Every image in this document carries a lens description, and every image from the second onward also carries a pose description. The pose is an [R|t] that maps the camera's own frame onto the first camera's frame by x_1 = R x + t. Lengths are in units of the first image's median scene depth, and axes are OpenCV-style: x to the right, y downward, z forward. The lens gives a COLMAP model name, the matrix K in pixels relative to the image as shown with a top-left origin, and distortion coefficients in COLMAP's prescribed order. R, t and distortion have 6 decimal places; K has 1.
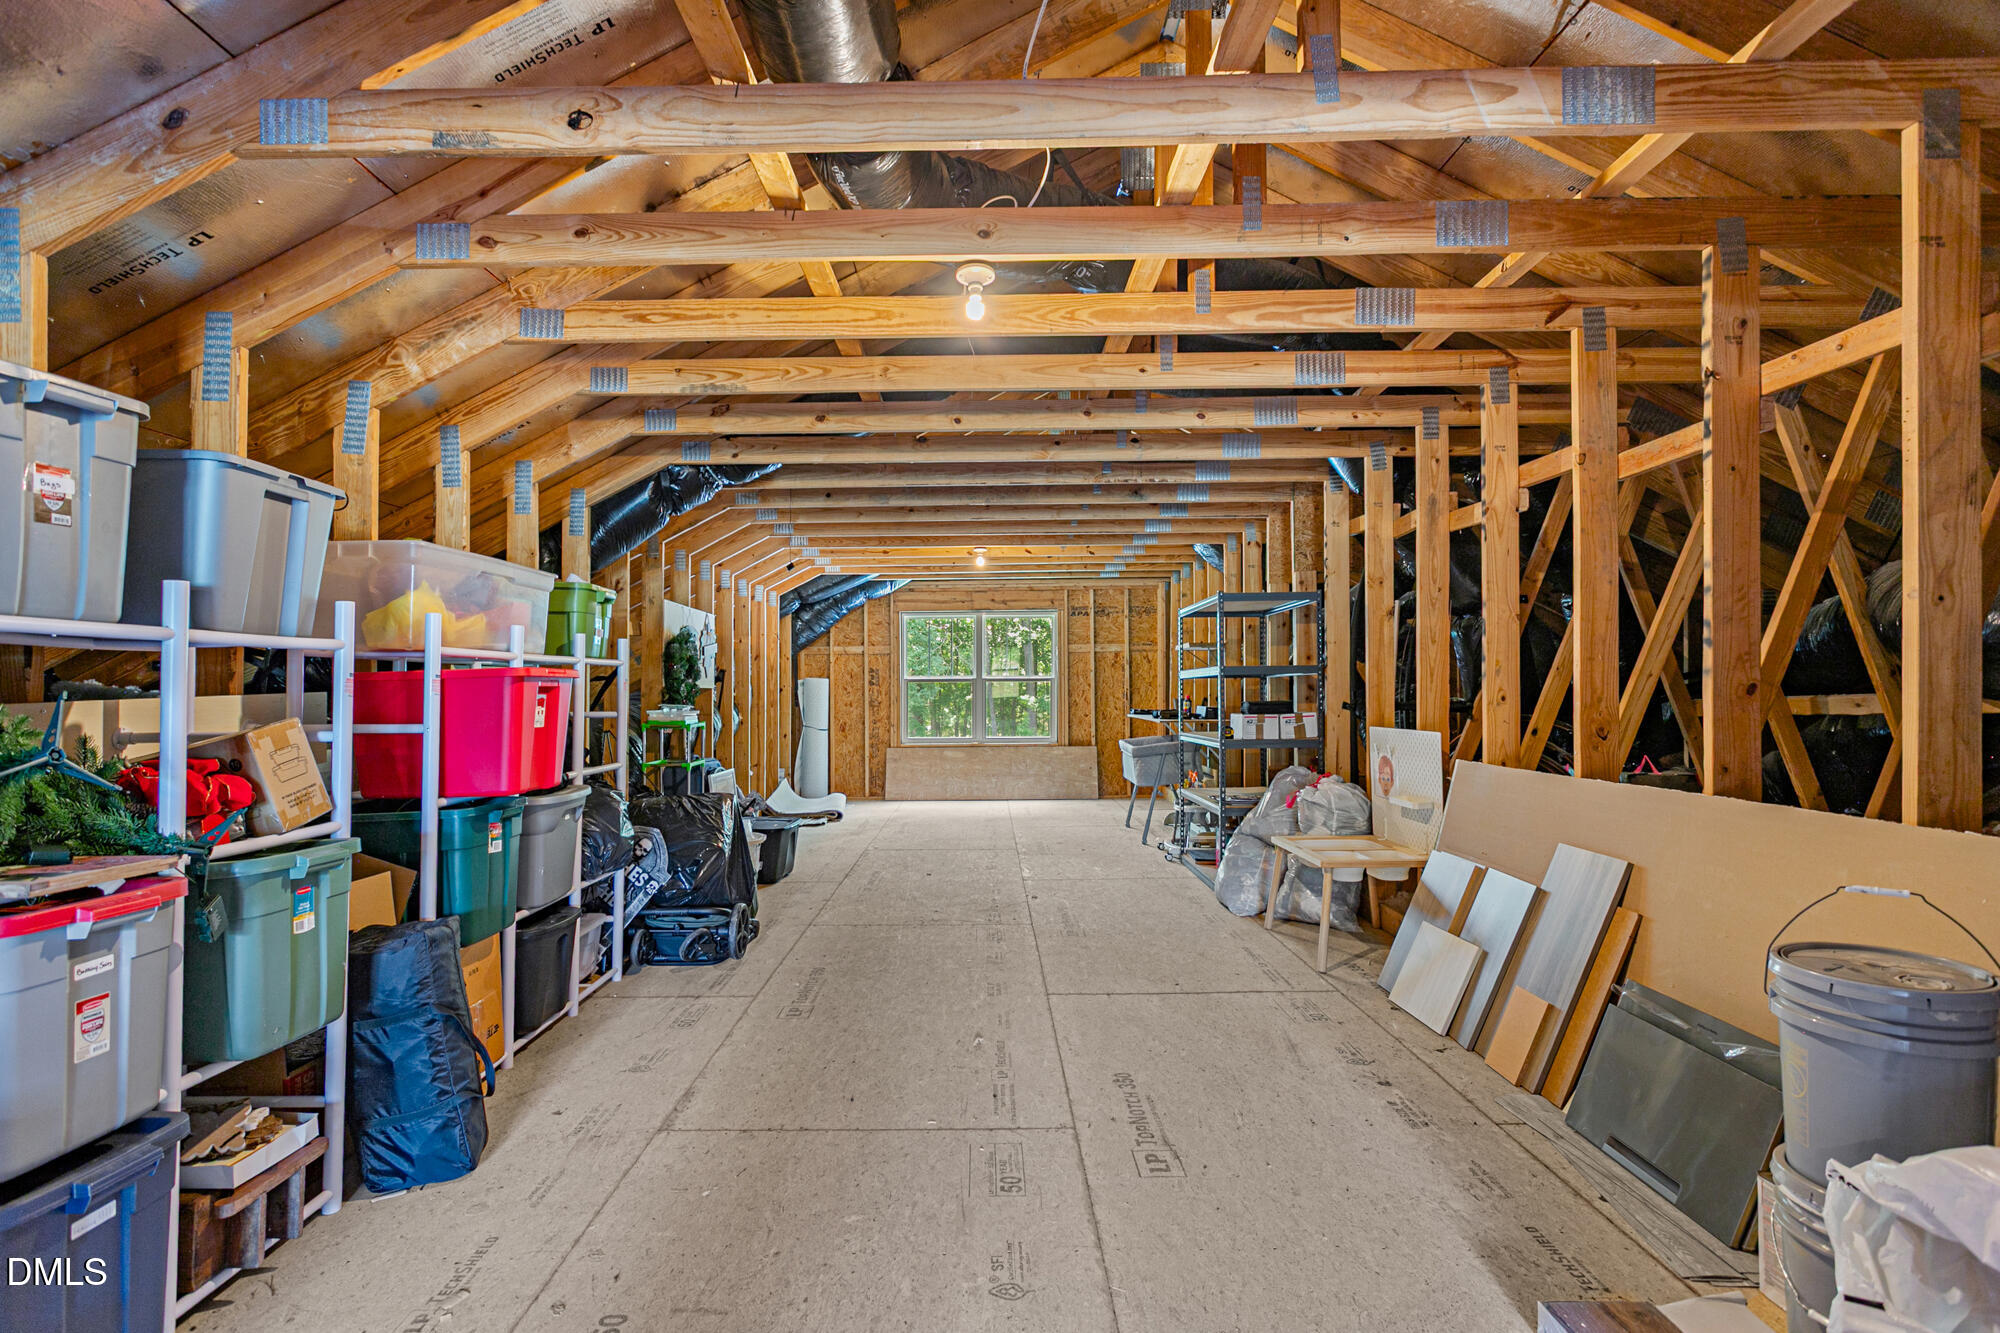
lens RADIAL K [[959.5, 0, 1003.8], [0, 959.5, 673.5], [0, 0, 1]] dist [0.001129, 0.001839]
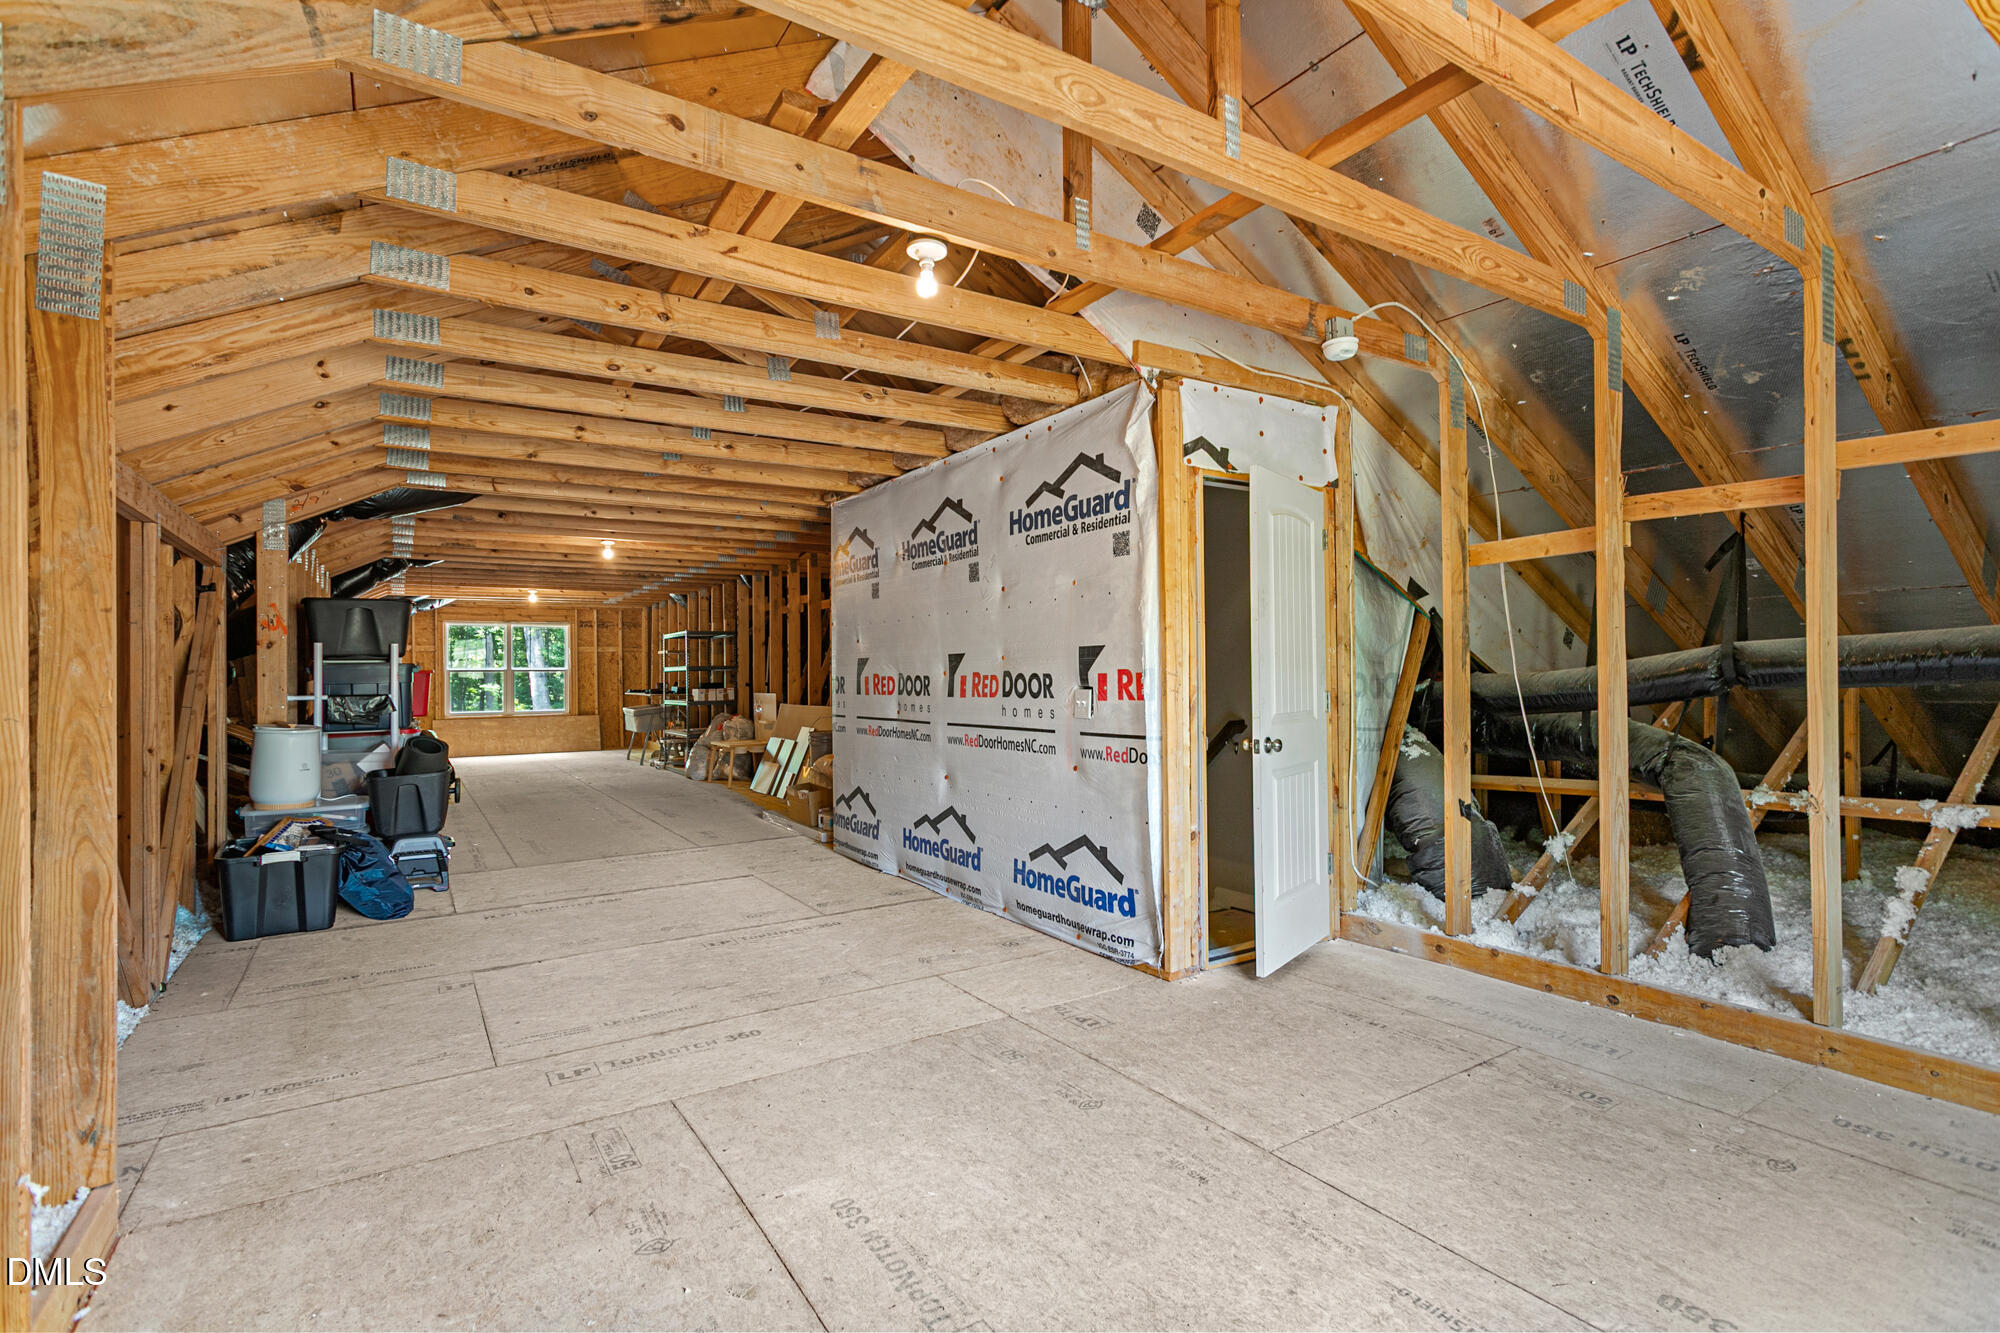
lens RADIAL K [[959.5, 0, 1009.2], [0, 959.5, 668.6], [0, 0, 1]] dist [0.001129, 0.001839]
pose [[0.850071, 0.000443, 0.526668, -0.256792], [-0.005402, 0.999954, 0.007877, -0.020249], [-0.526640, -0.009541, 0.850035, -1.054825]]
